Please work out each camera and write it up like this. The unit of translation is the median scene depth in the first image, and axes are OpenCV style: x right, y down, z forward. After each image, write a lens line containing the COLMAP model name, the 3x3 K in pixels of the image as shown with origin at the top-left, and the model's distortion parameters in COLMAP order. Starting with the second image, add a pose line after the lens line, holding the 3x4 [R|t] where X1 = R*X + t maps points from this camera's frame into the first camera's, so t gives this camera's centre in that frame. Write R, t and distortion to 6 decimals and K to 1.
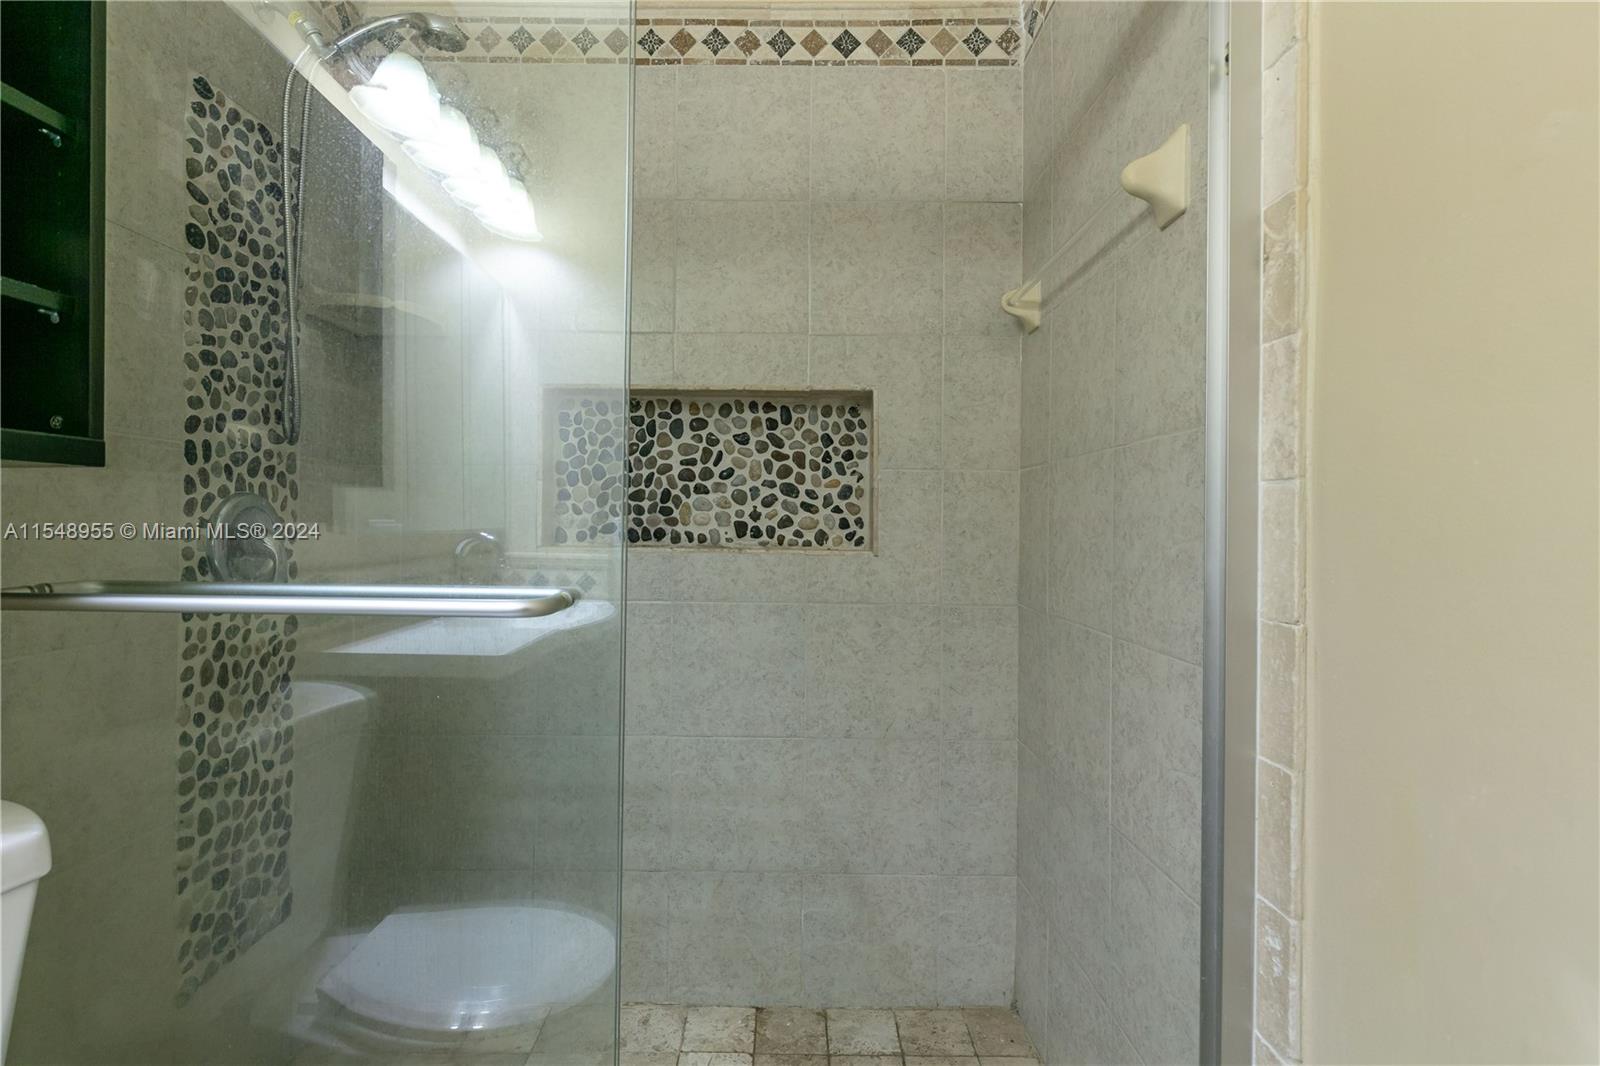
lens RADIAL K [[801.7, 0, 799.5], [0, 801.7, 525.7], [0, 0, 1]] dist [-0.004396, -0.001156]
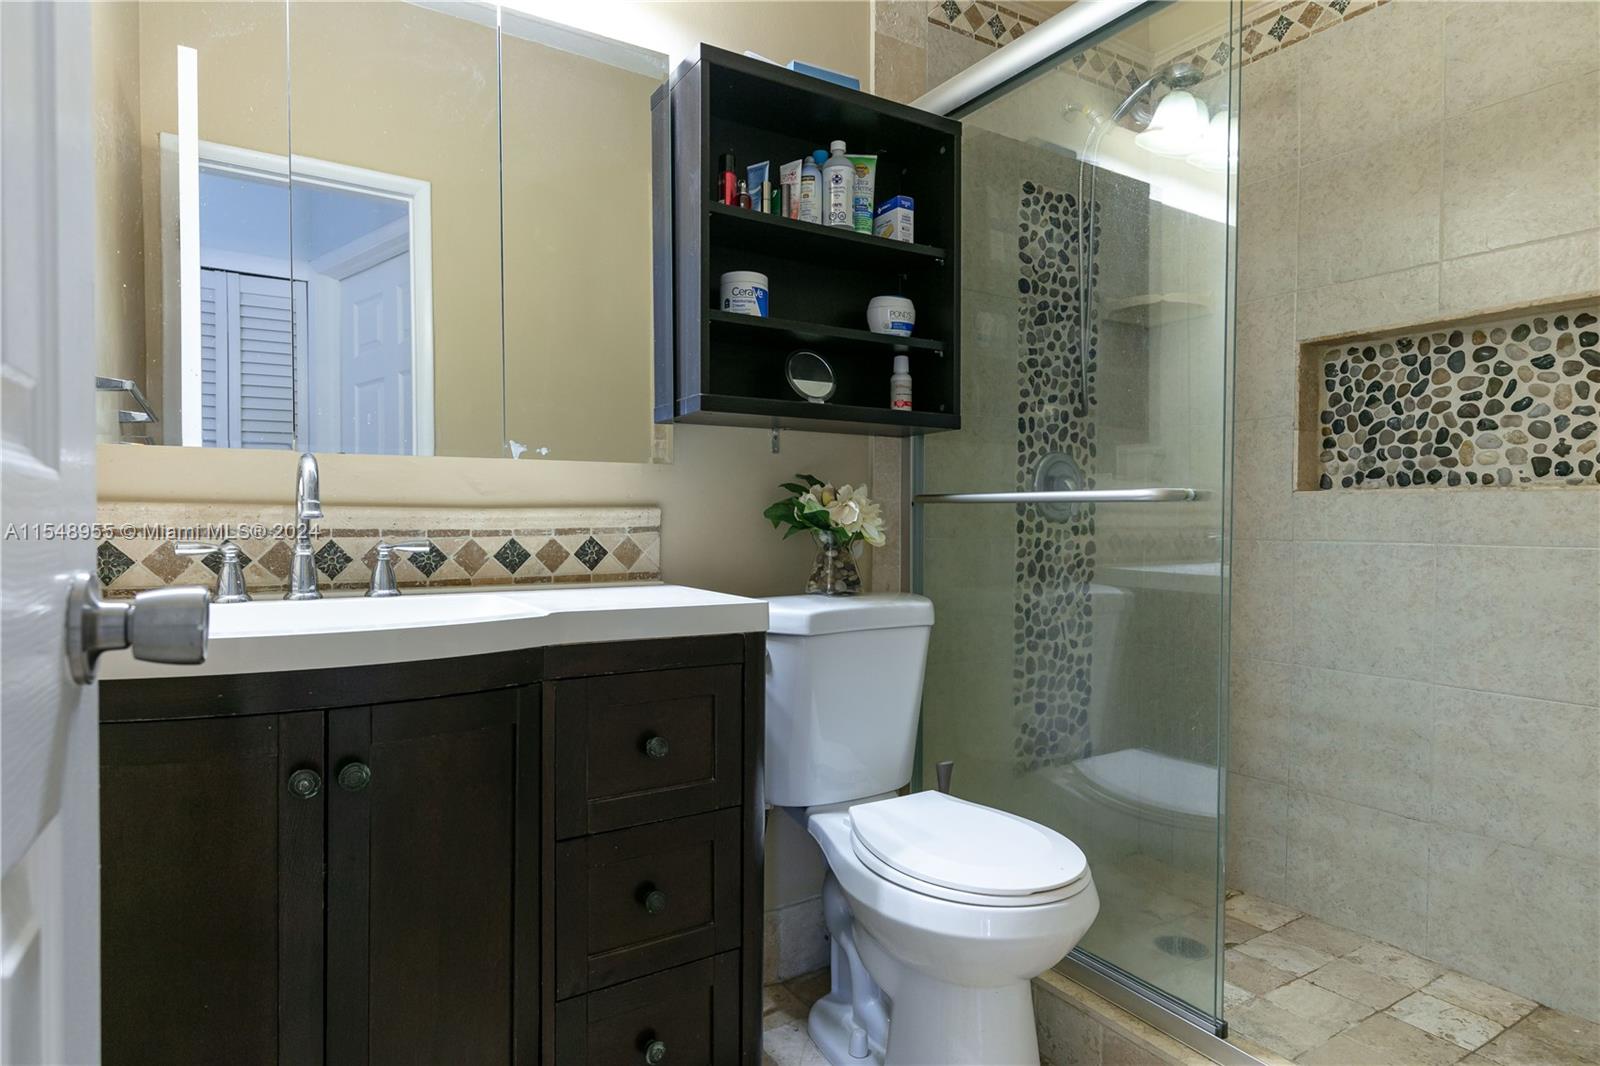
lens RADIAL K [[907.6, 0, 800.0], [0, 907.6, 533.0], [0, 0, 1]] dist [0.002474, 0.001946]
pose [[0.544703, 0.003078, -0.838623, 0.358278], [0.001879, 0.999986, 0.004891, 0.079415], [0.838627, -0.004240, 0.544690, -0.241591]]
